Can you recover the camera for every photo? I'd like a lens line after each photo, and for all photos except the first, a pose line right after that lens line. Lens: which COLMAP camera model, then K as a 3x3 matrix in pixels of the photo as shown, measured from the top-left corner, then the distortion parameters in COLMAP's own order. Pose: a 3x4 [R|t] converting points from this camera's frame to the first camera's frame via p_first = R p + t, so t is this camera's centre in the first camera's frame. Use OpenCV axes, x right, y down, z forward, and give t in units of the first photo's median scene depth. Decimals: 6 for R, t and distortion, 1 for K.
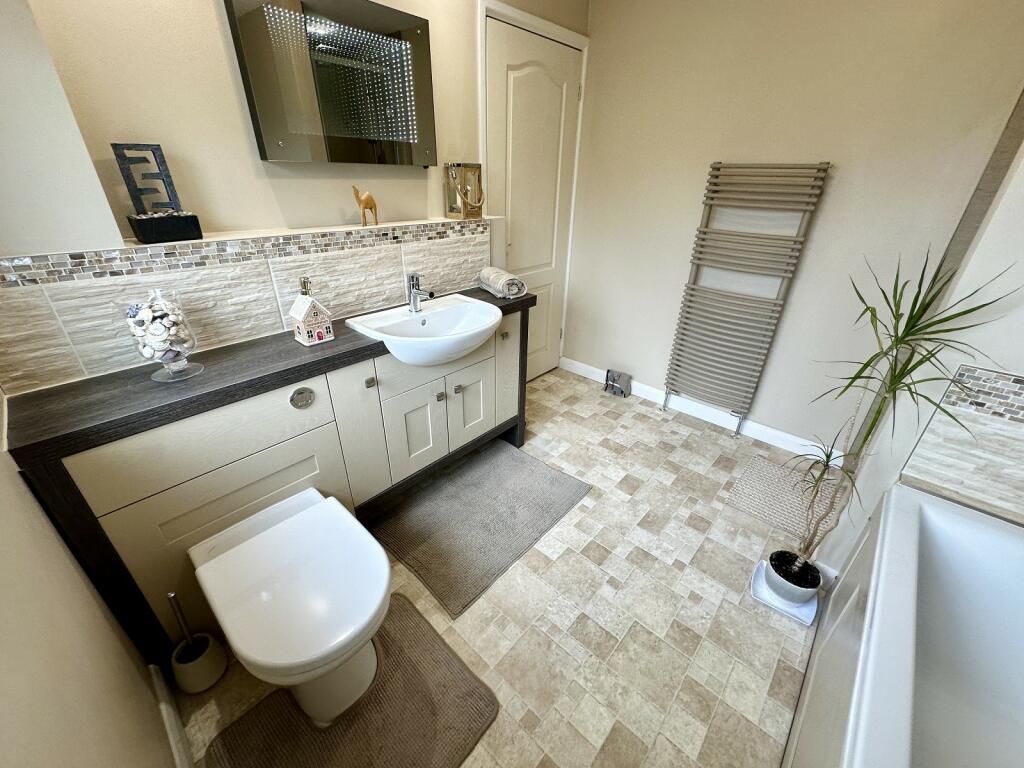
lens RADIAL K [[407.7, 0, 512.9], [0, 407.7, 384.0], [0, 0, 1]] dist [-0.001391, -0.000229]
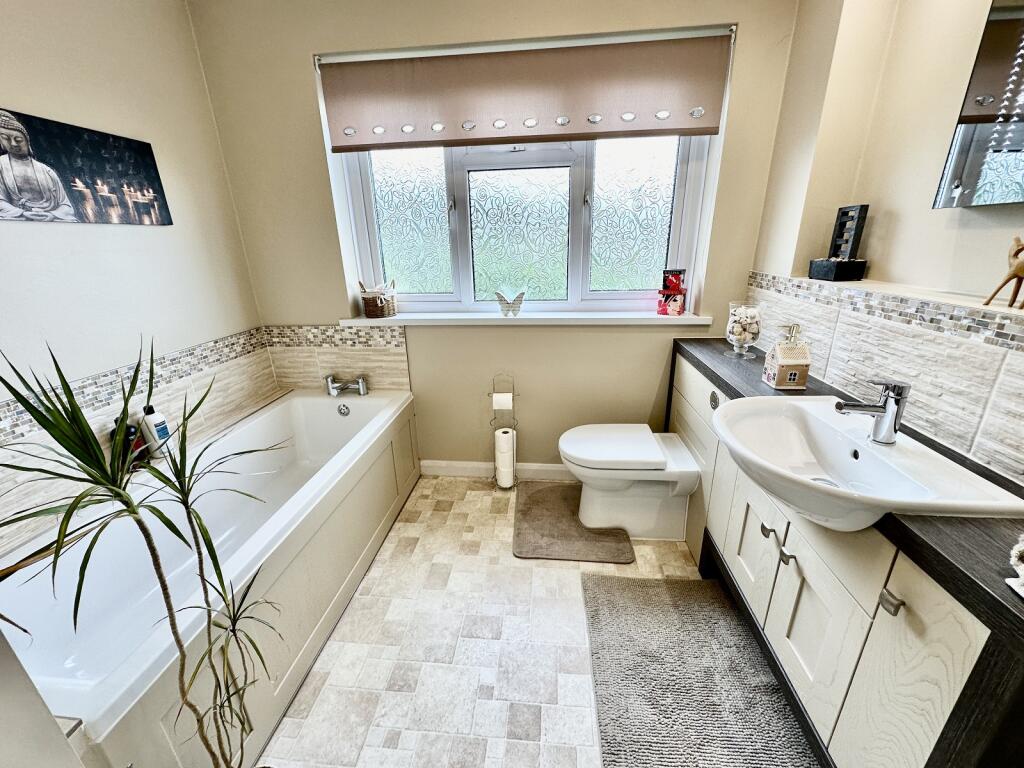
lens RADIAL K [[407.7, 0, 514.6], [0, 407.7, 381.2], [0, 0, 1]] dist [-0.001391, -0.000229]
pose [[-0.796506, 0.203320, -0.569419, 0.570471], [-0.264193, 0.730070, 0.630238, -0.538914], [0.543856, 0.652425, -0.527790, 1.100421]]
